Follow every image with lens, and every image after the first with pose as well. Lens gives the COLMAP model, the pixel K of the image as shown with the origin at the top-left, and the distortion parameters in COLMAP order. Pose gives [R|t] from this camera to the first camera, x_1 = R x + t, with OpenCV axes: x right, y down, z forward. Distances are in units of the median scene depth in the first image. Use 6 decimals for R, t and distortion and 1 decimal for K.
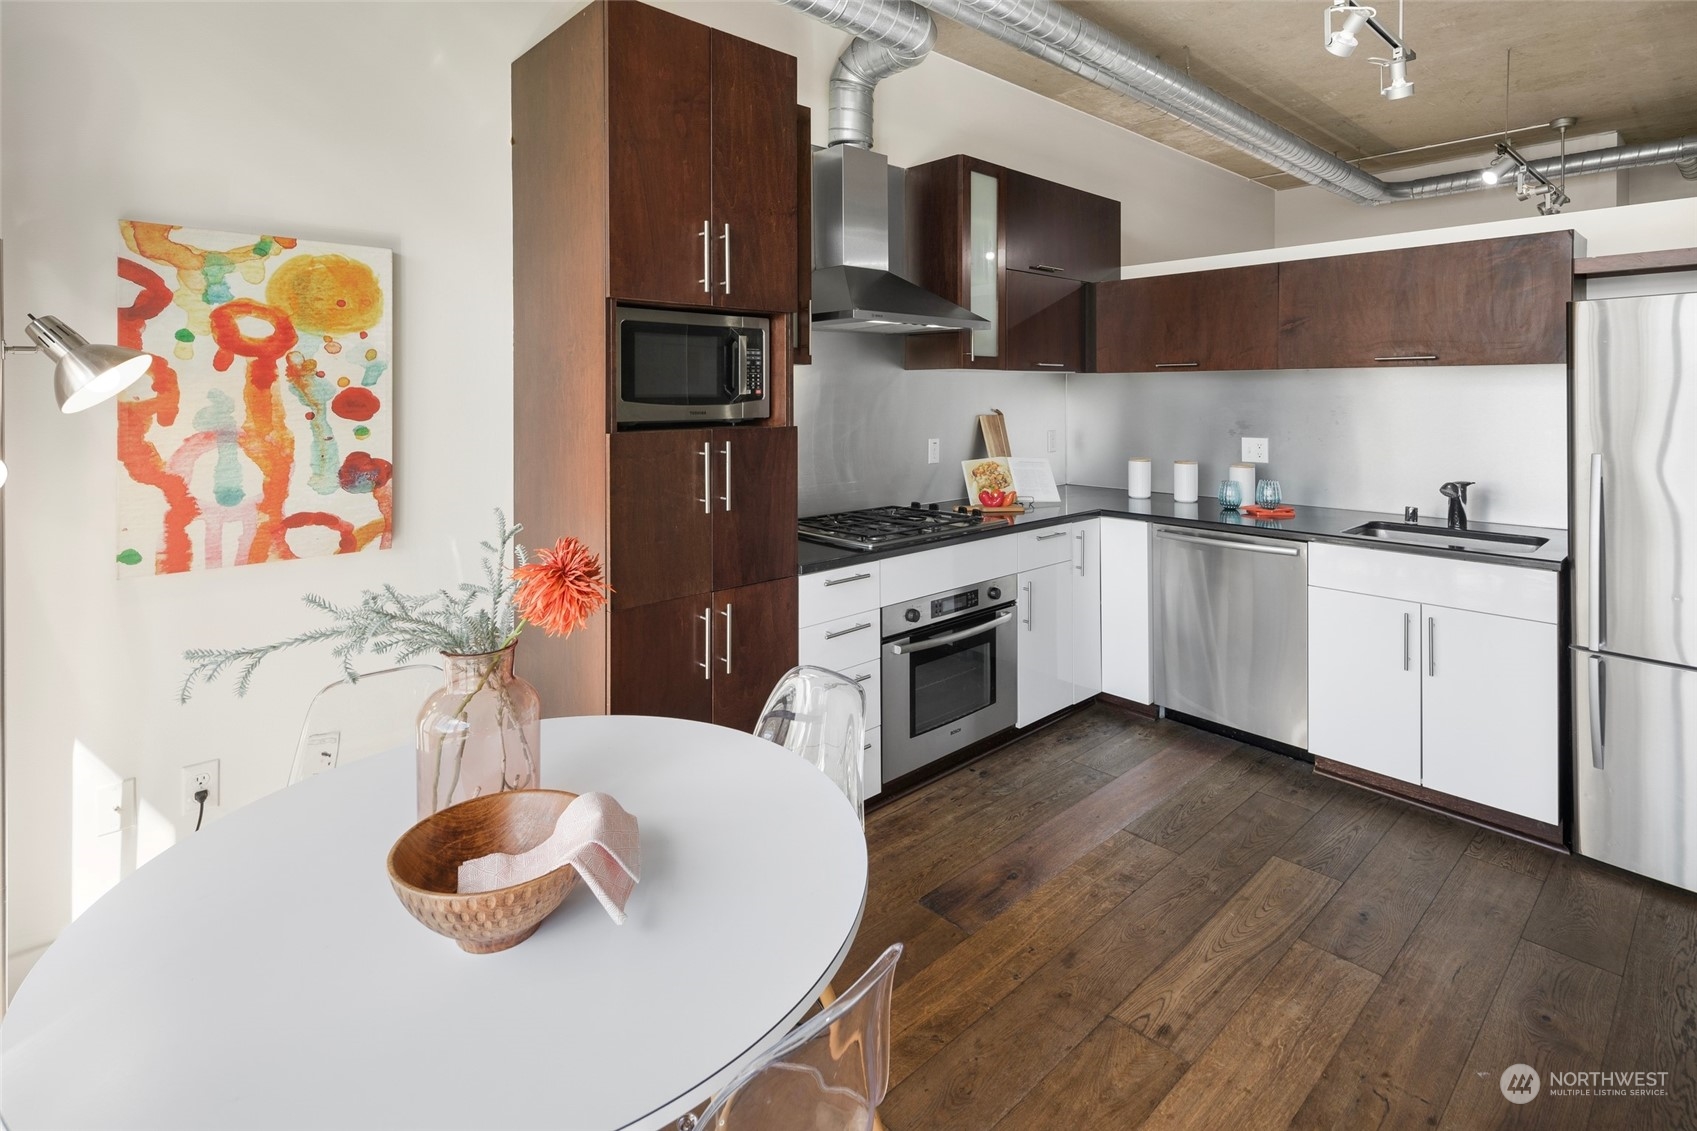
lens RADIAL K [[831.8, 0, 838.2], [0, 831.8, 400.5], [0, 0, 1]] dist [0.009650, -0.002275]
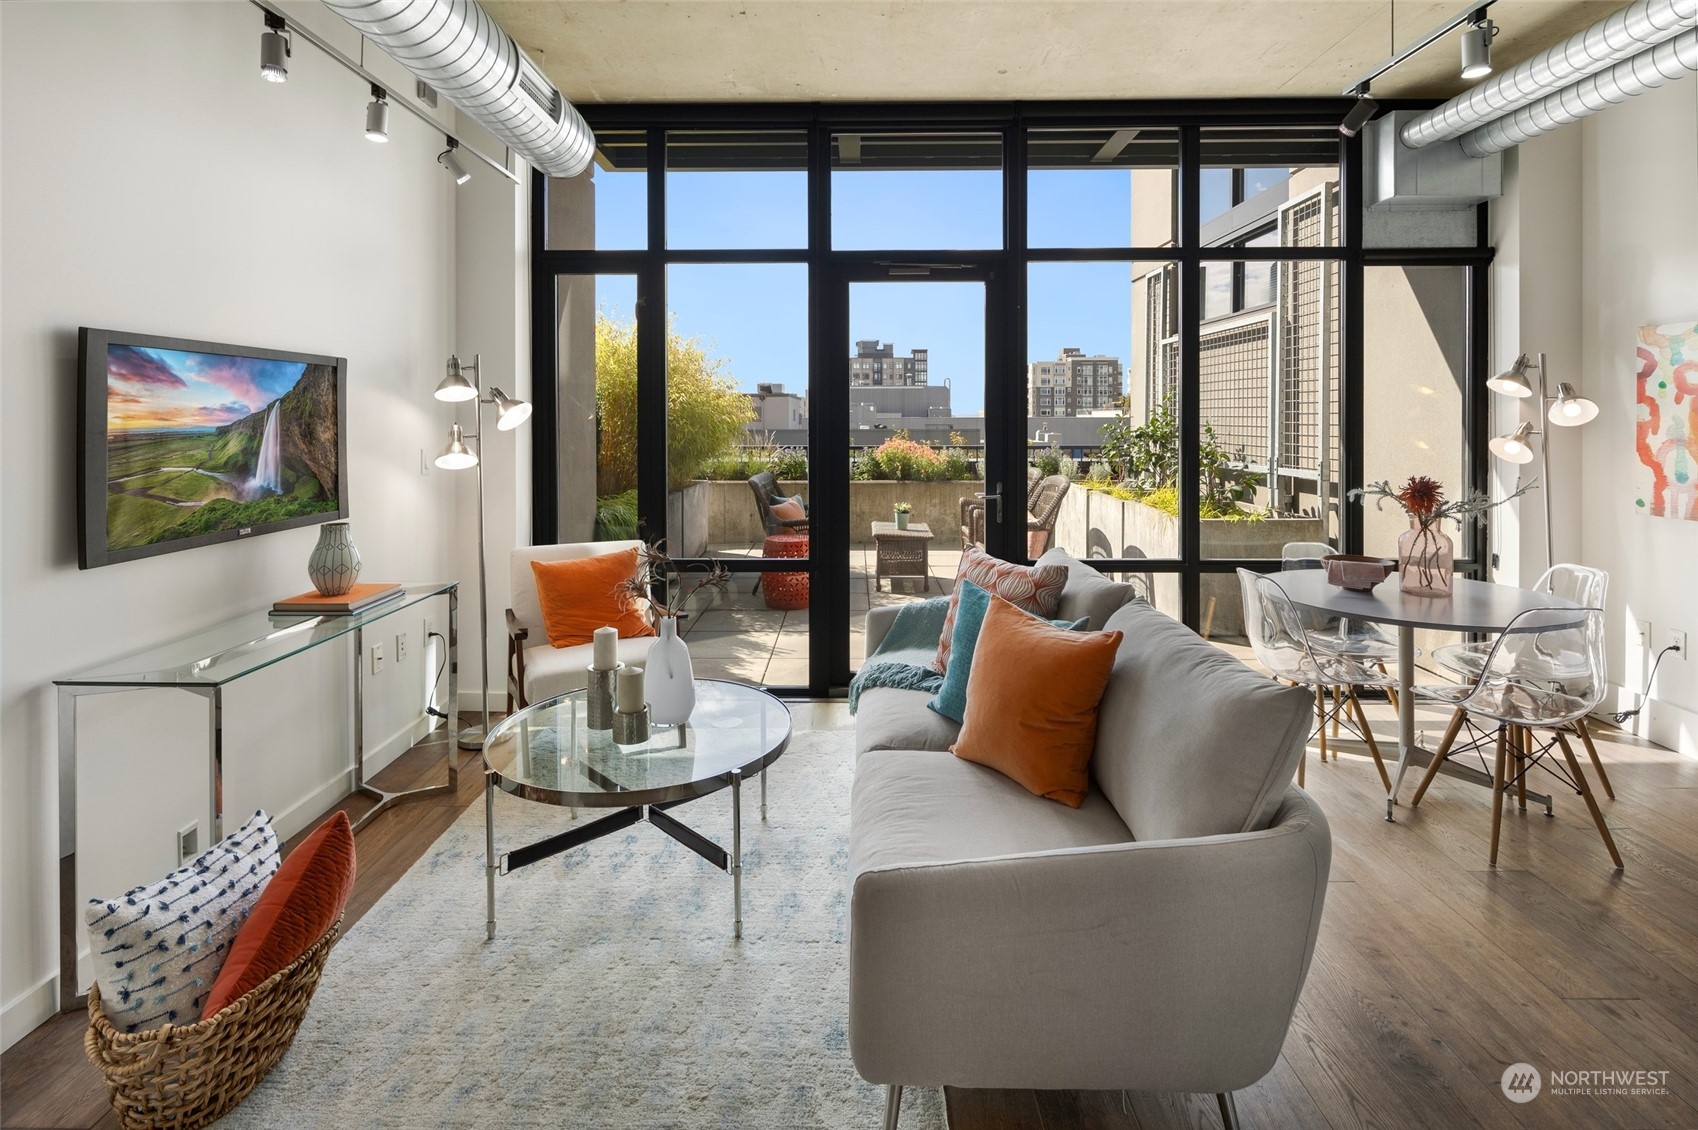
lens RADIAL K [[832.3, 0, 838.0], [0, 832.3, 421.3], [0, 0, 1]] dist [0.009650, -0.002275]
pose [[-0.682875, 0.008208, -0.730489, 1.211078], [-0.005431, 0.999852, 0.016312, -0.013465], [0.730515, 0.015106, -0.682730, 0.649713]]
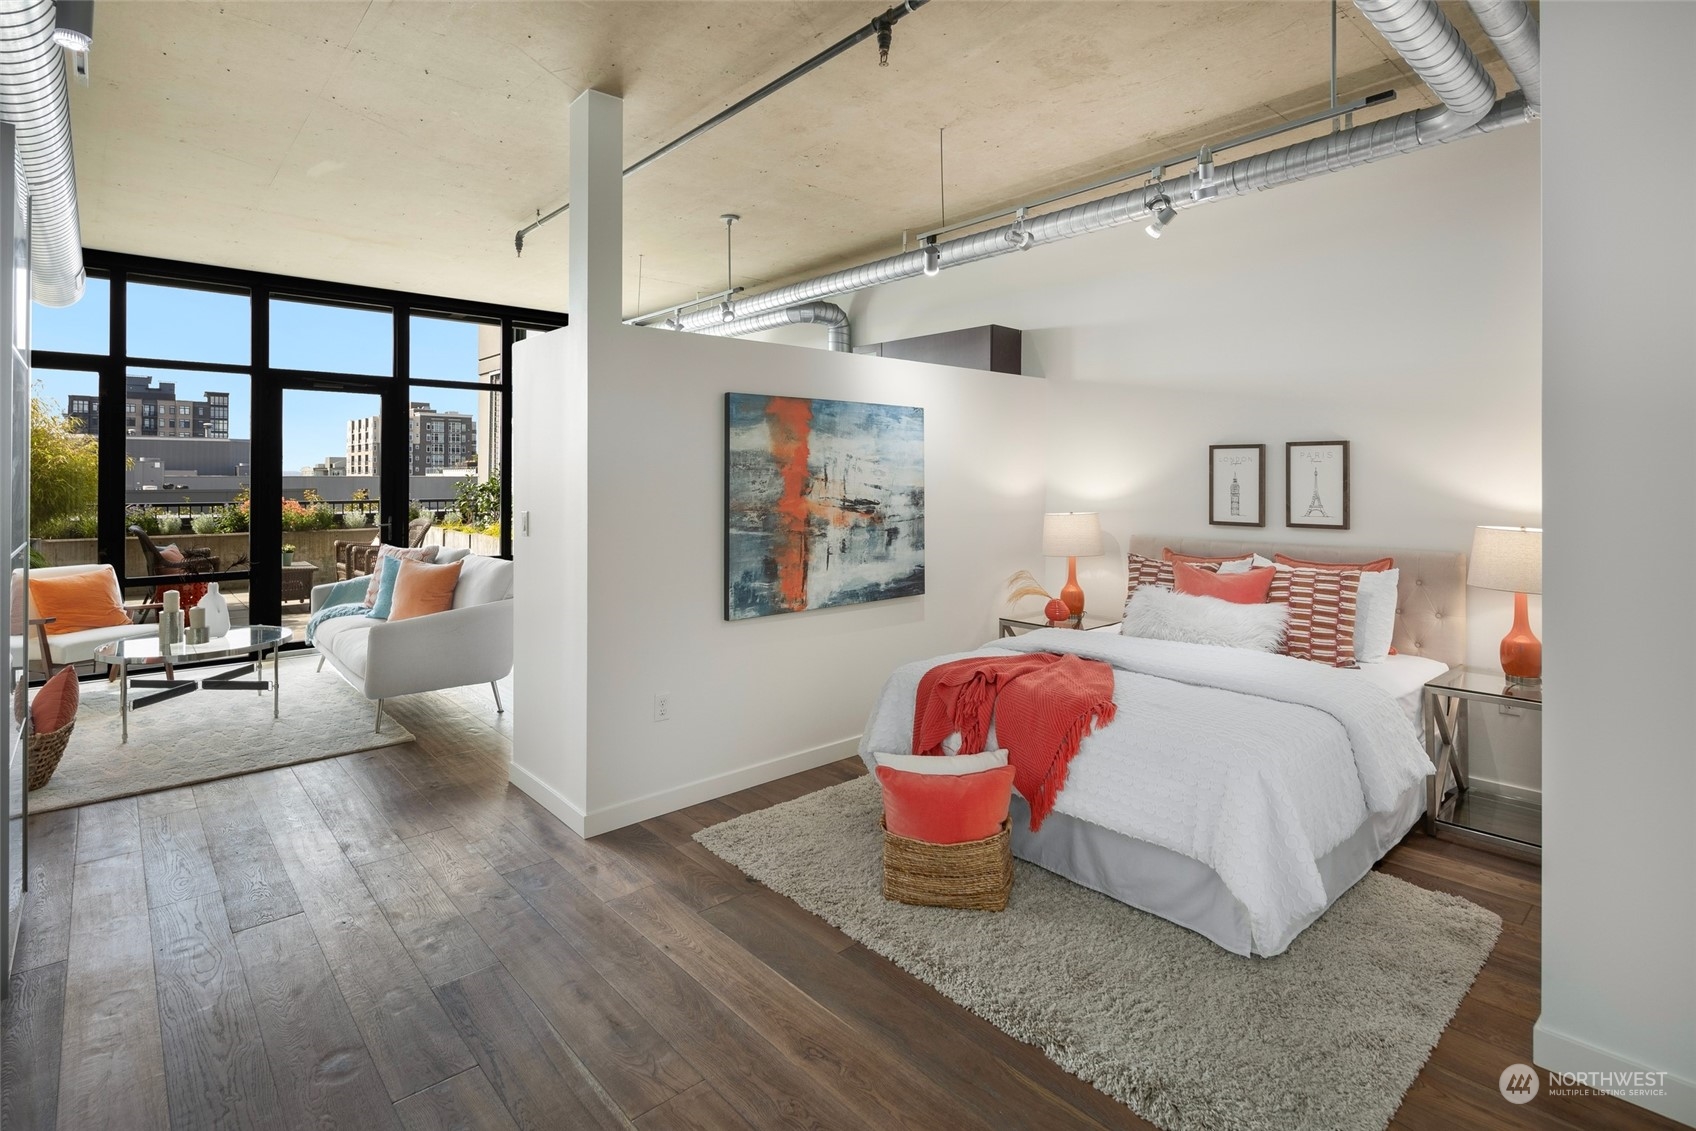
lens RADIAL K [[831.4, 0, 851.0], [0, 831.4, 473.1], [0, 0, 1]] dist [0.009650, -0.002275]
pose [[0.000054, 0.000253, -1.000000, 2.434187], [-0.013872, 0.999904, 0.000253, -0.029161], [0.999904, 0.013872, 0.000057, 1.227820]]
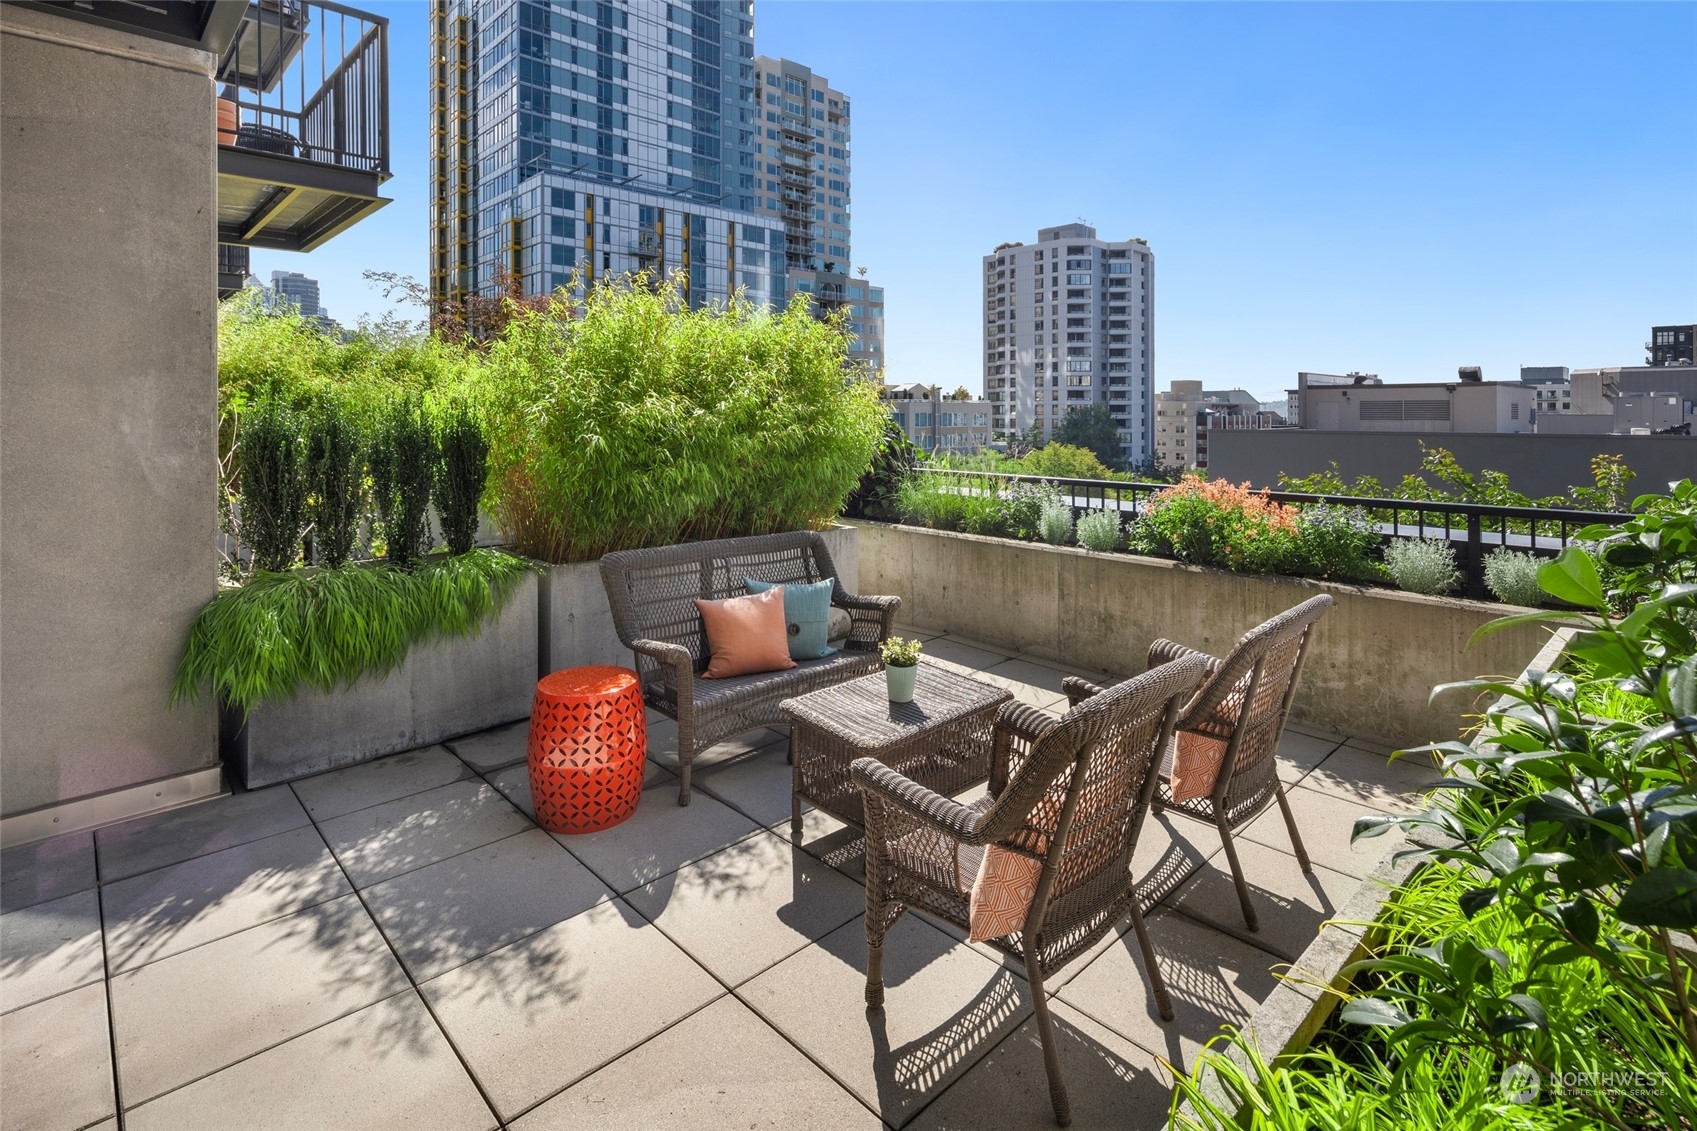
lens RADIAL K [[831.8, 0, 846.7], [0, 831.8, 404.1], [0, 0, 1]] dist [0.009650, -0.002275]
pose [[-0.999584, 0.005142, -0.028382, -0.679199], [0.005084, 0.999985, 0.002097, -0.043915], [0.028393, 0.001952, -0.999595, 0.179425]]
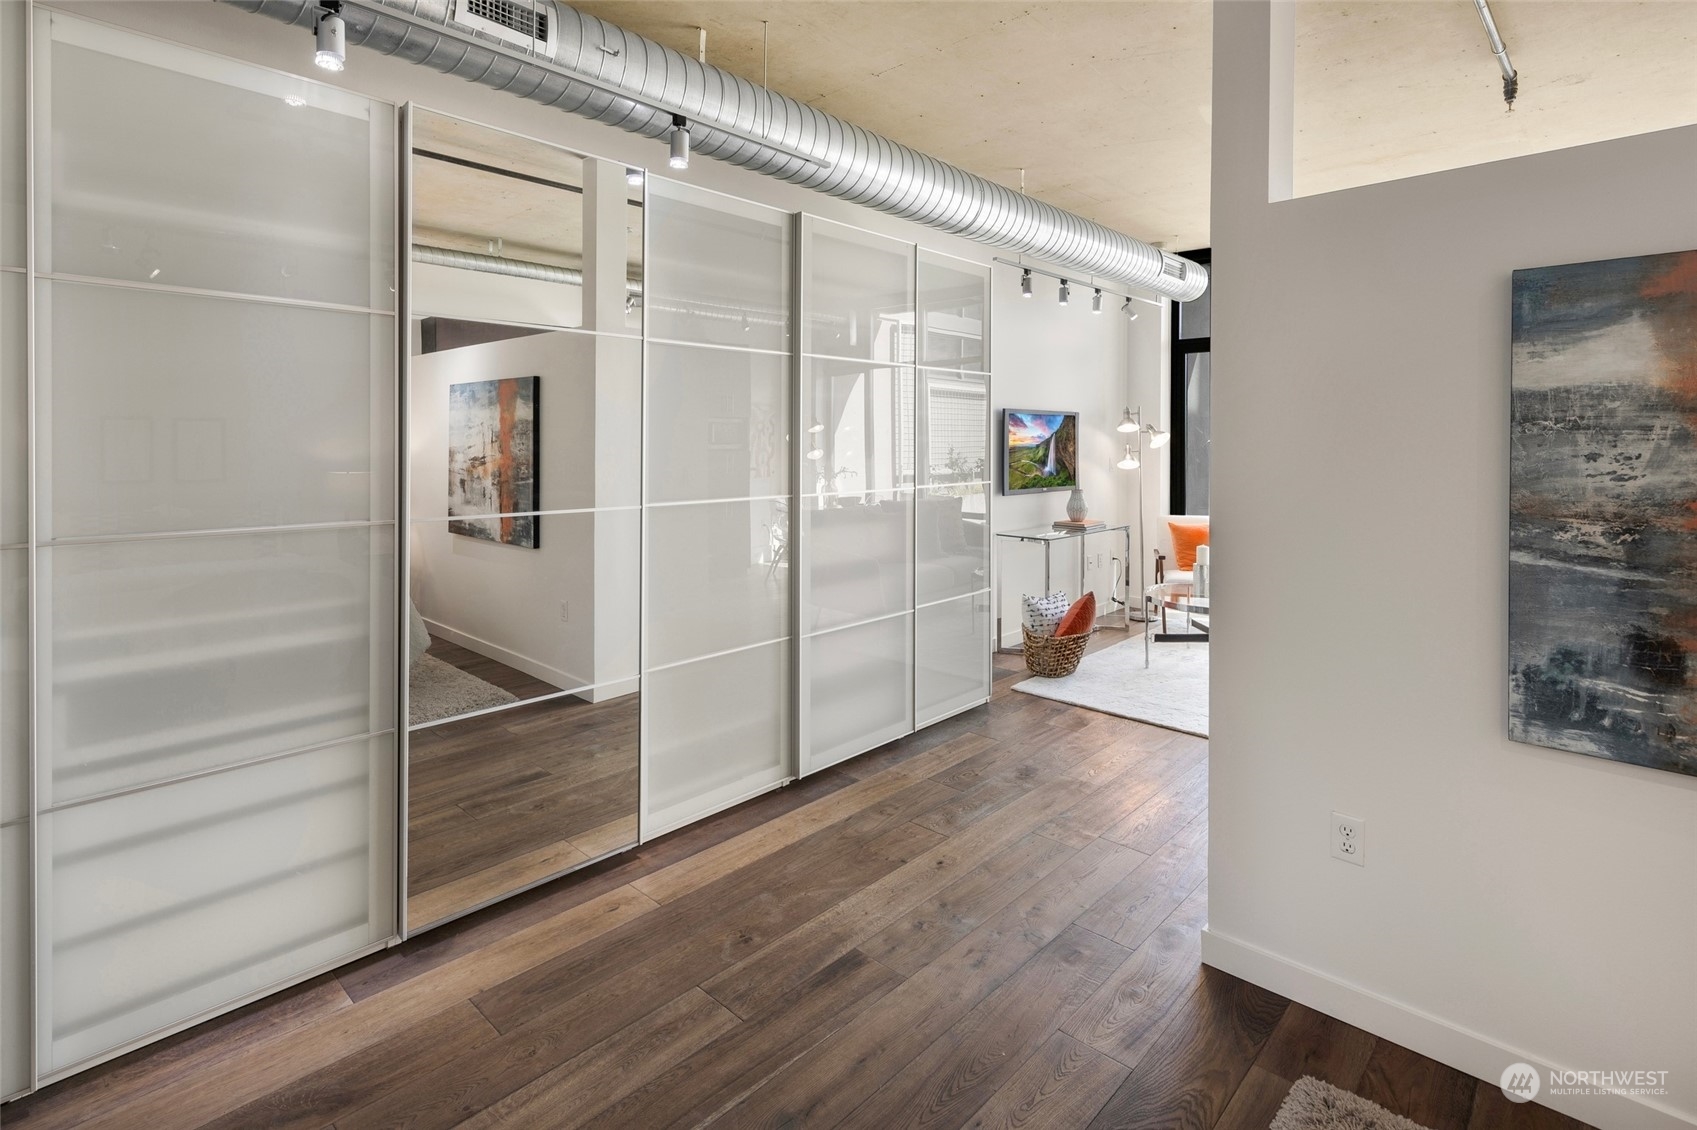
lens RADIAL K [[831.8, 0, 834.5], [0, 831.8, 444.2], [0, 0, 1]] dist [0.009650, -0.002275]
pose [[-0.997373, 0.003516, -0.072355, 1.678098], [0.002062, 0.999794, 0.020171, -0.034610], [0.072411, 0.019969, -0.997175, 1.643694]]
